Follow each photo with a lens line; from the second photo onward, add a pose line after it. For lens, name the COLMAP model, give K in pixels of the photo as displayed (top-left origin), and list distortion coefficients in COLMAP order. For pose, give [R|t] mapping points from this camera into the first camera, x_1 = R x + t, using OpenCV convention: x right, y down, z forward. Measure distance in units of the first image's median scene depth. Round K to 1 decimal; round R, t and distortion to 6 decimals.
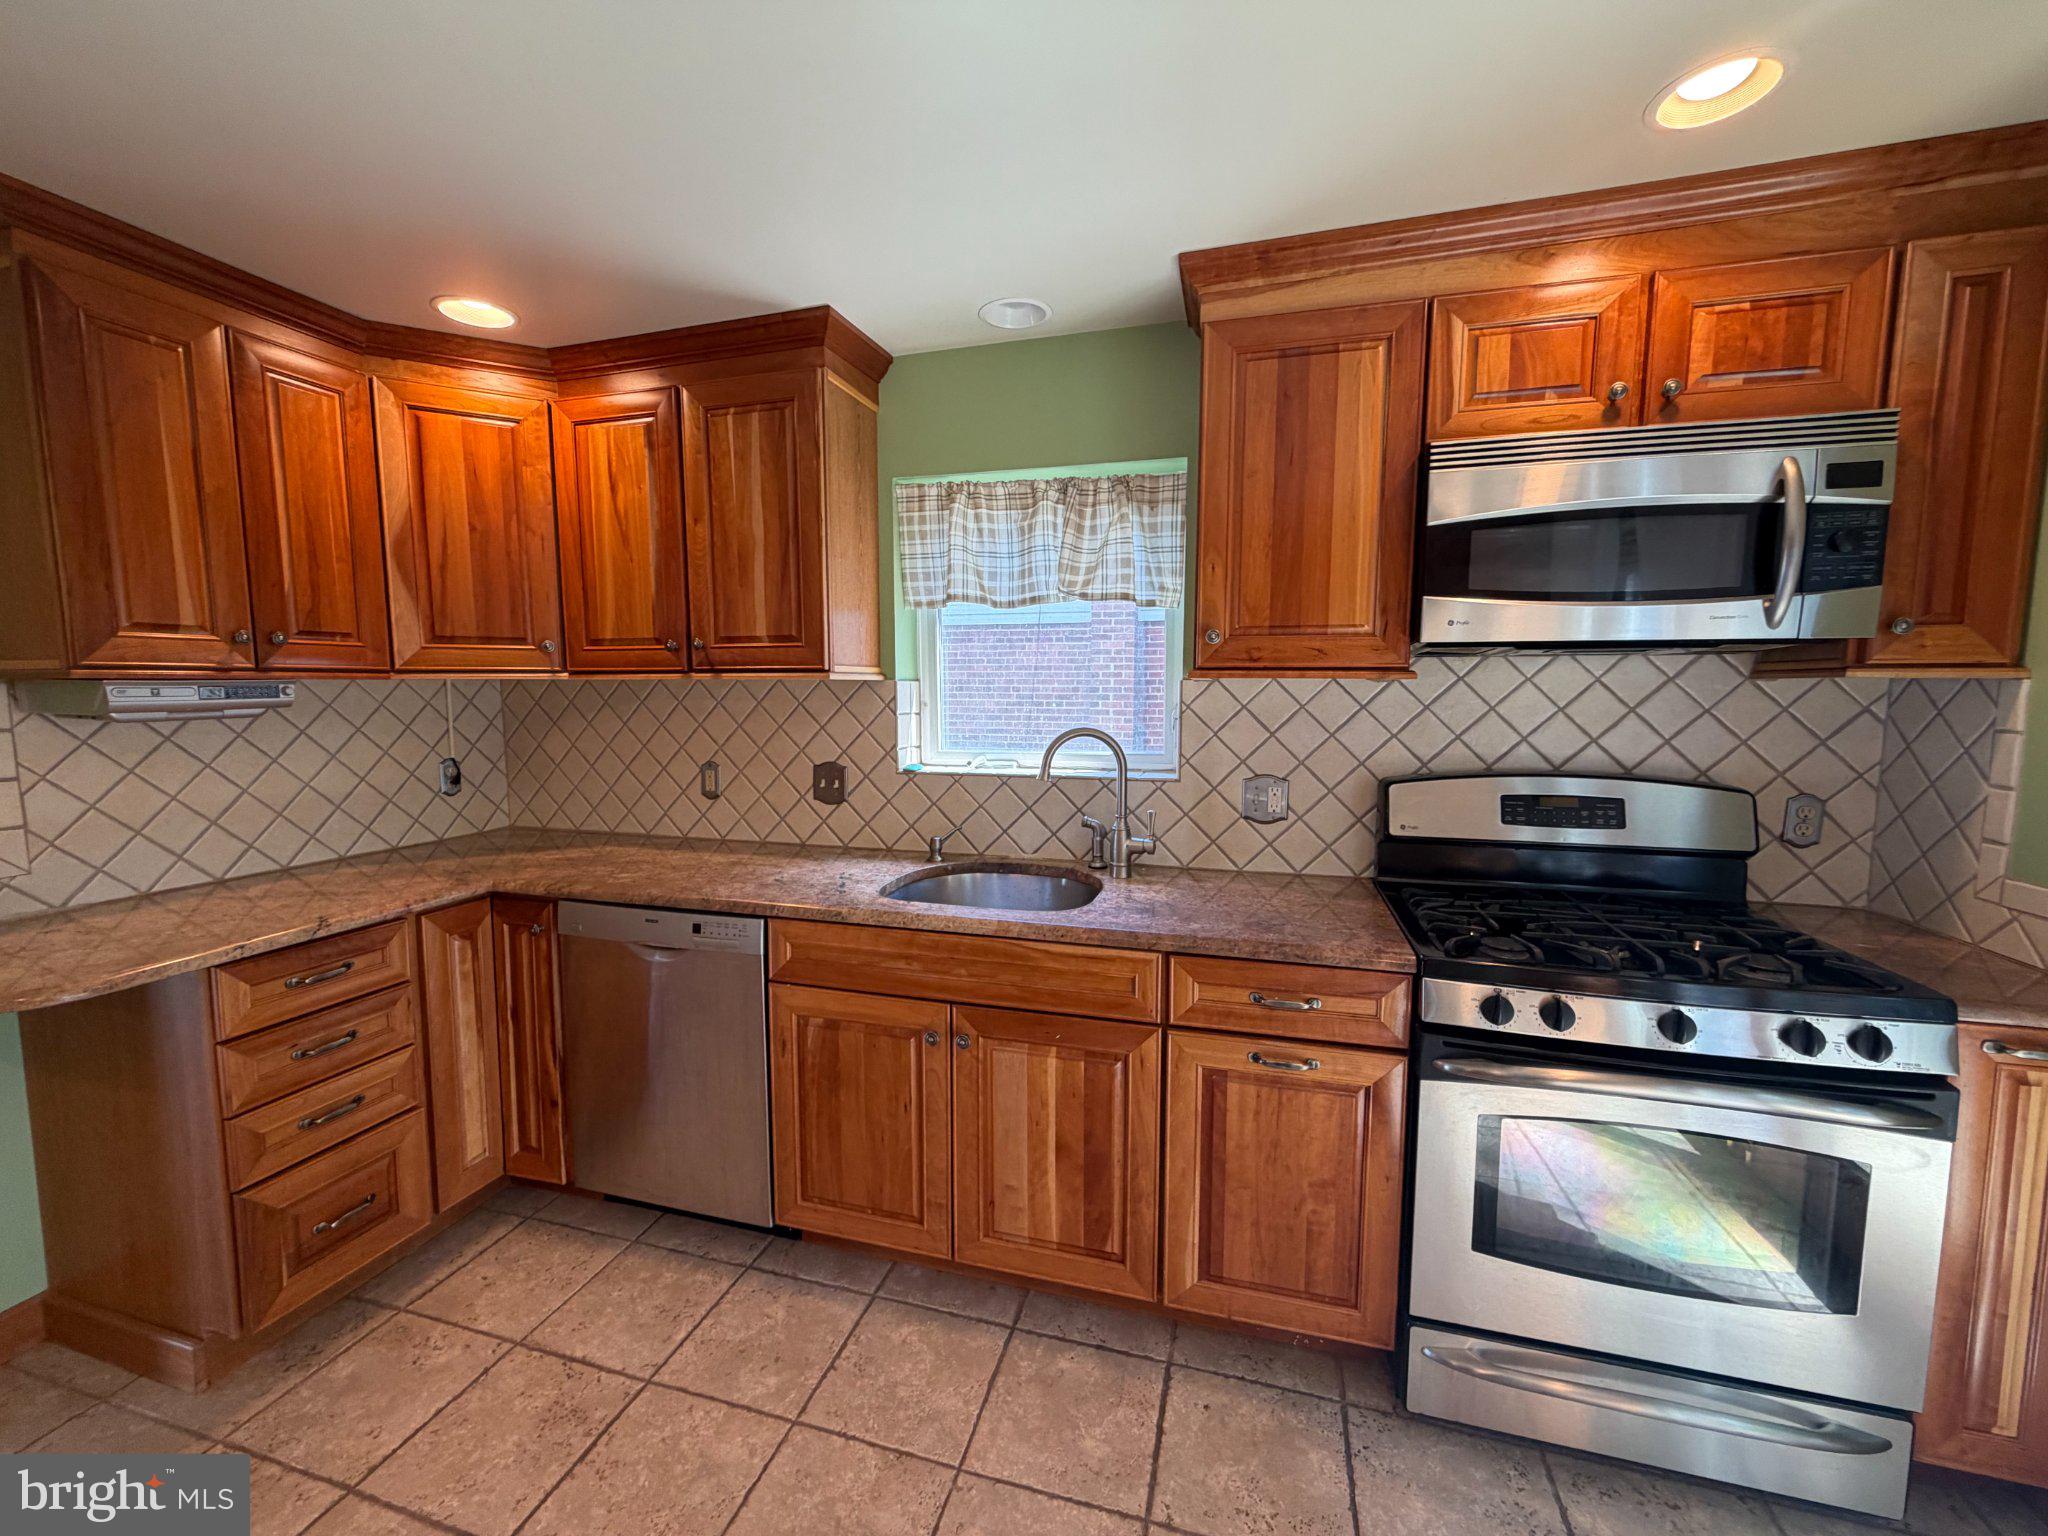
lens RADIAL K [[815.7, 0, 1026.5], [0, 815.7, 768.7], [0, 0, 1]] dist [0.000389, -0.000421]
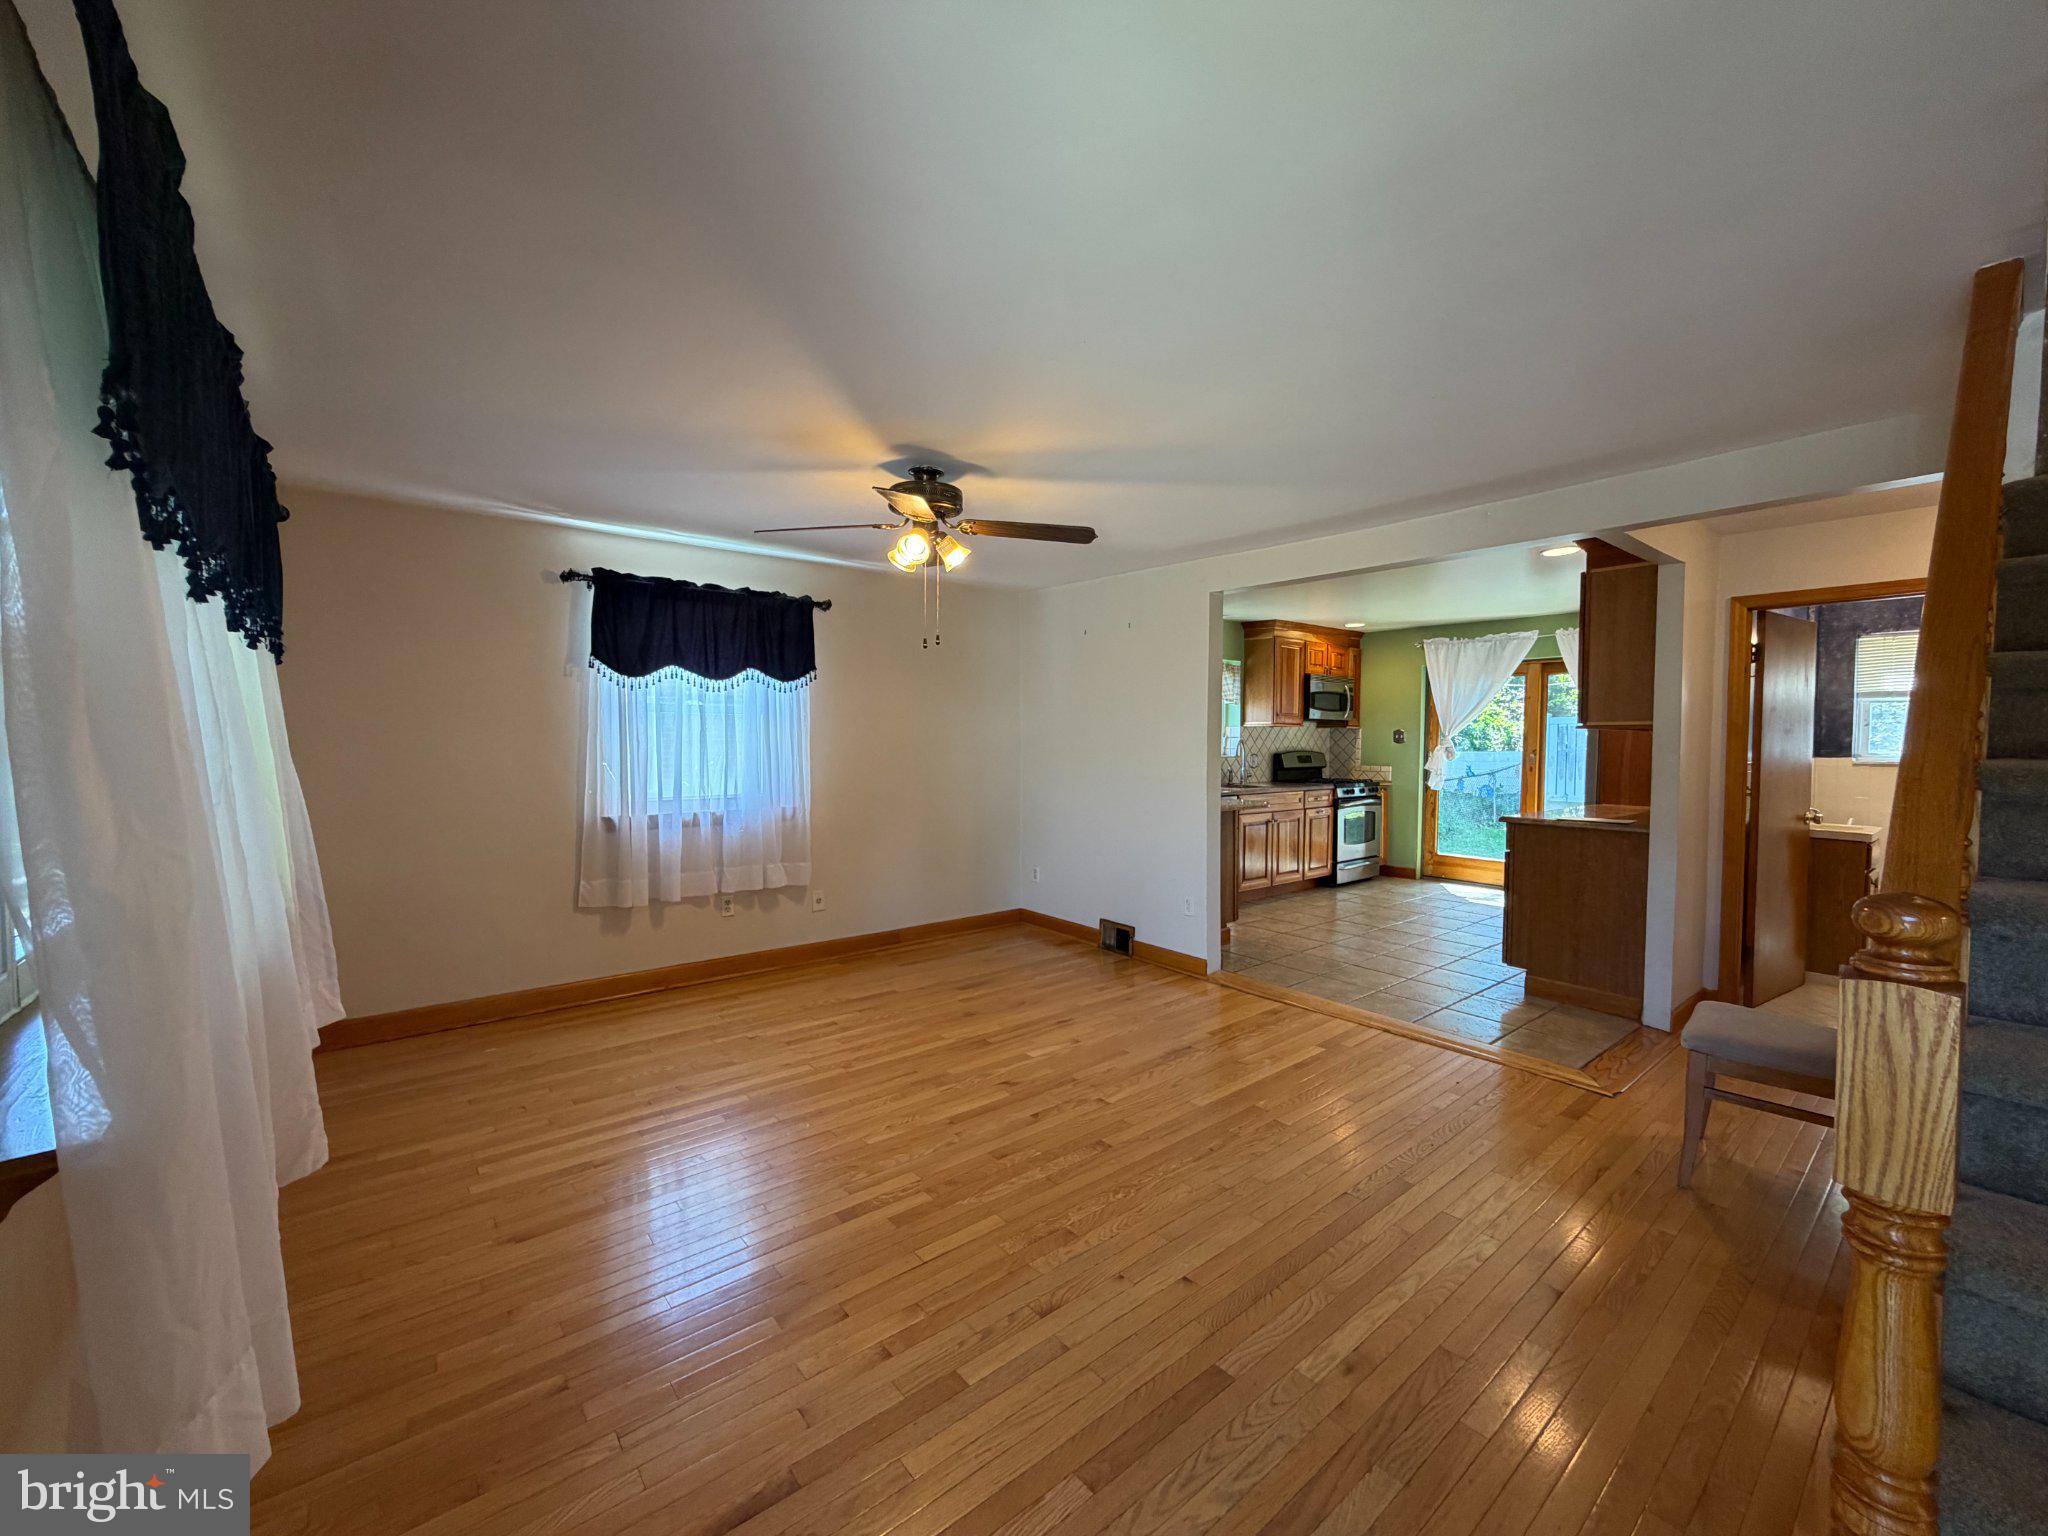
lens RADIAL K [[815.7, 0, 1020.0], [0, 815.7, 771.9], [0, 0, 1]] dist [0.000389, -0.000421]
pose [[0.568872, -0.029655, 0.821891, -3.653716], [0.076631, 0.996913, -0.017070, 0.077886], [-0.818848, 0.072693, 0.569388, -0.176094]]
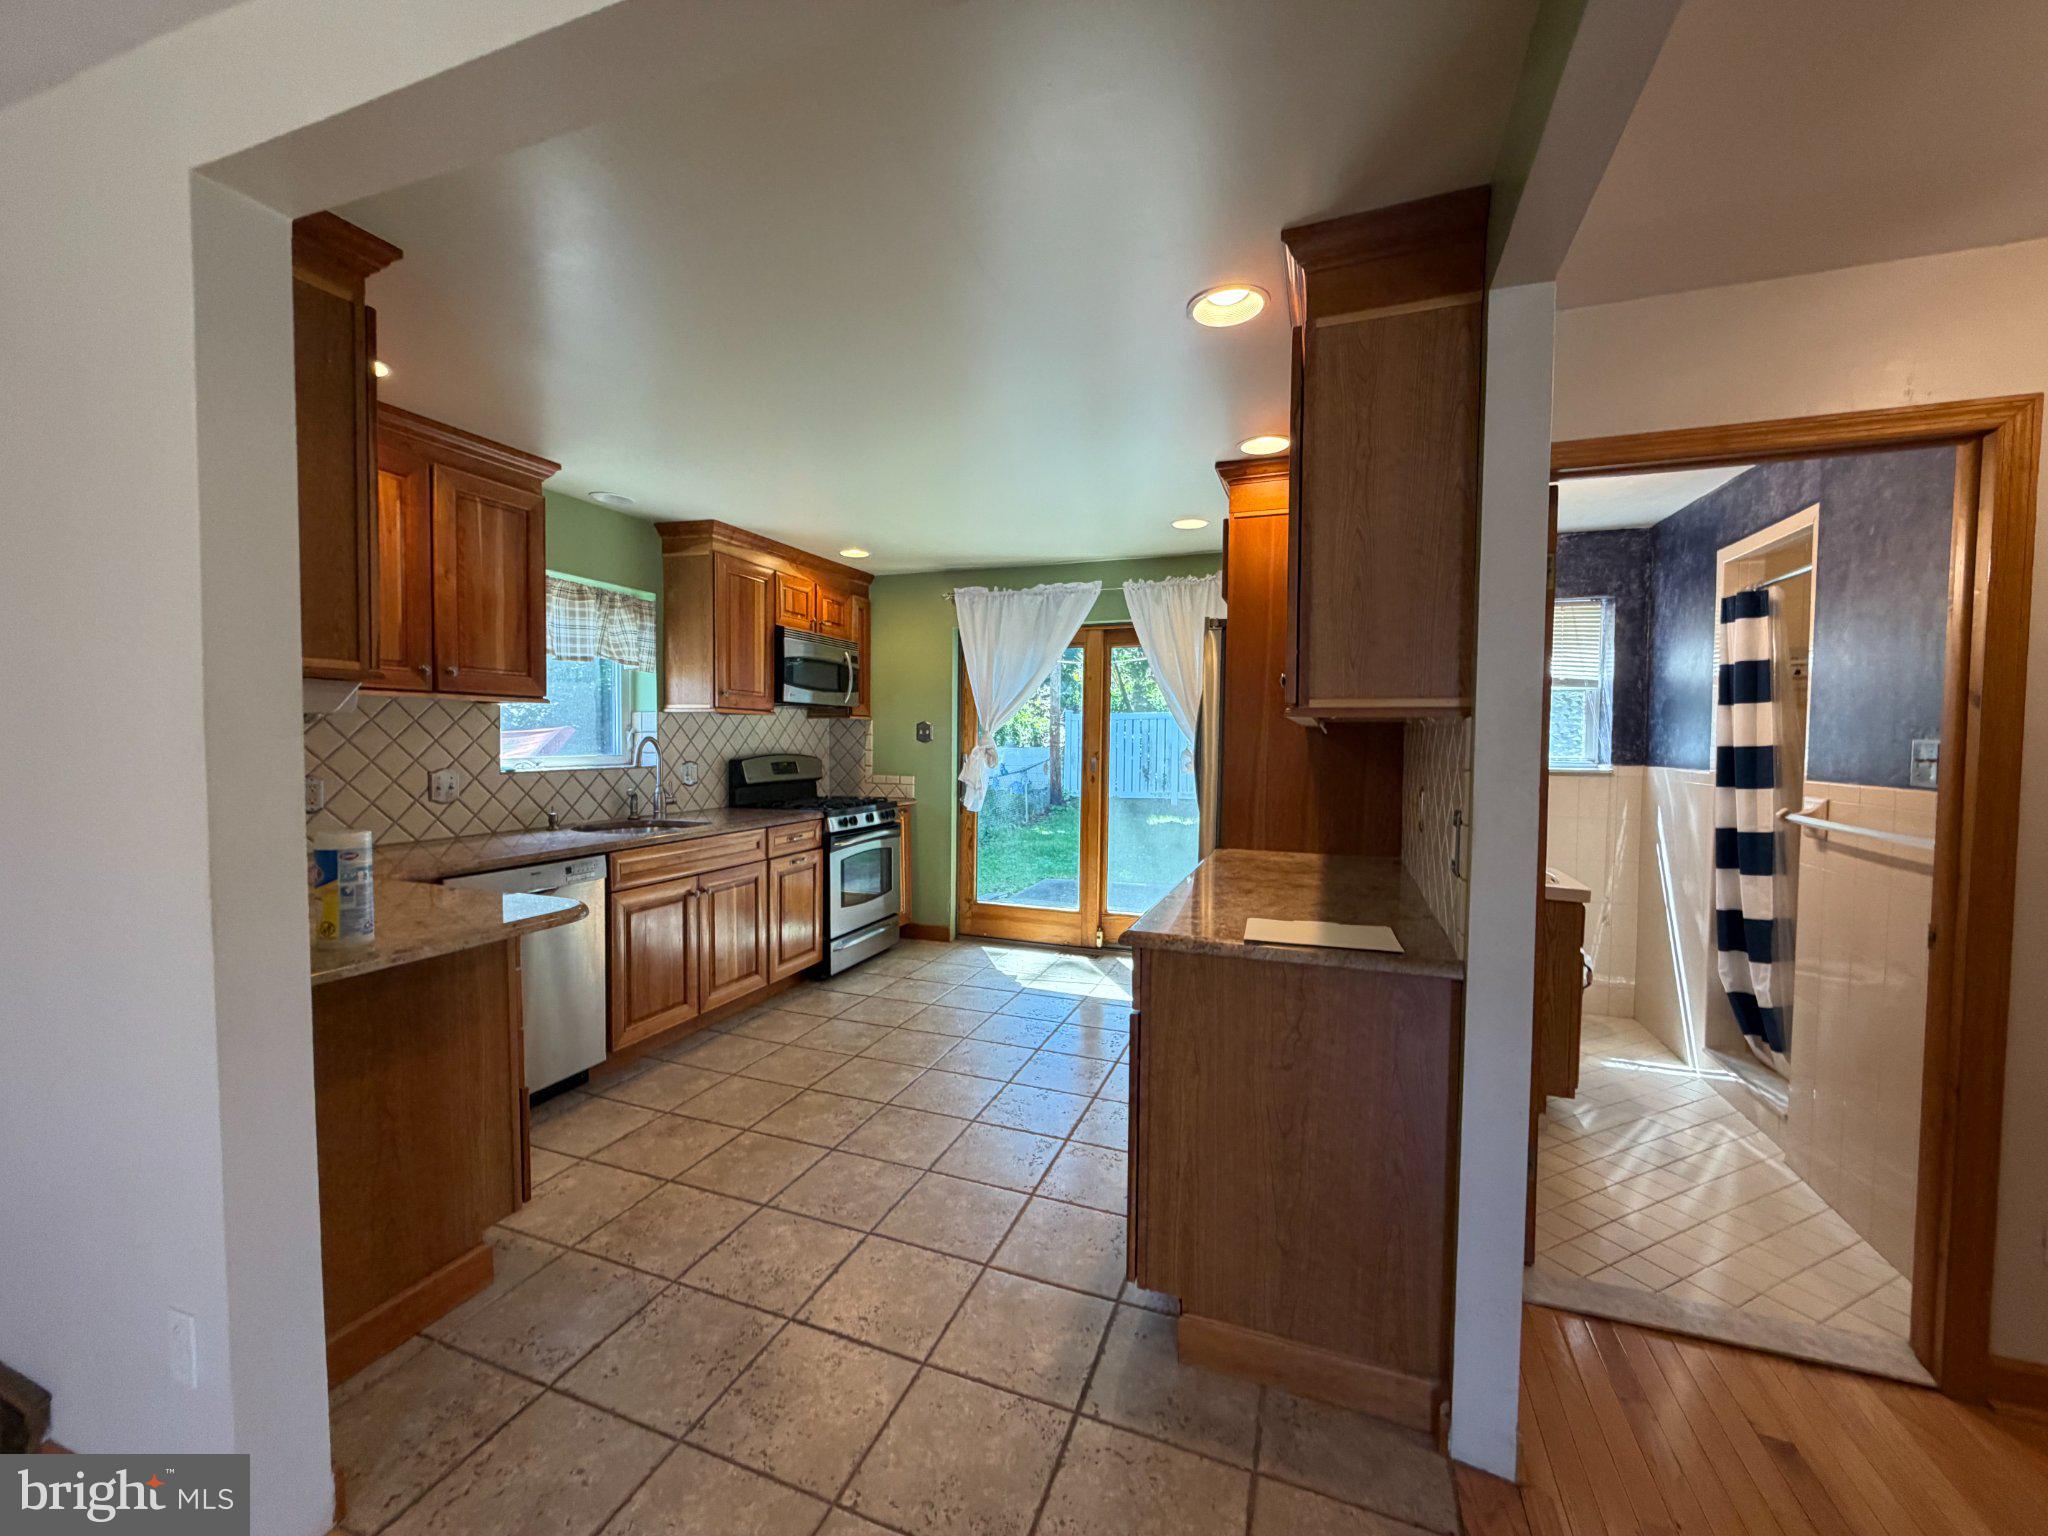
lens RADIAL K [[815.7, 0, 1015.8], [0, 815.7, 769.9], [0, 0, 1]] dist [0.000389, -0.000421]
pose [[0.078593, -0.039565, 0.996121, -1.891620], [0.089637, 0.995445, 0.032466, 0.041569], [-0.992869, 0.086738, 0.081782, 0.066279]]
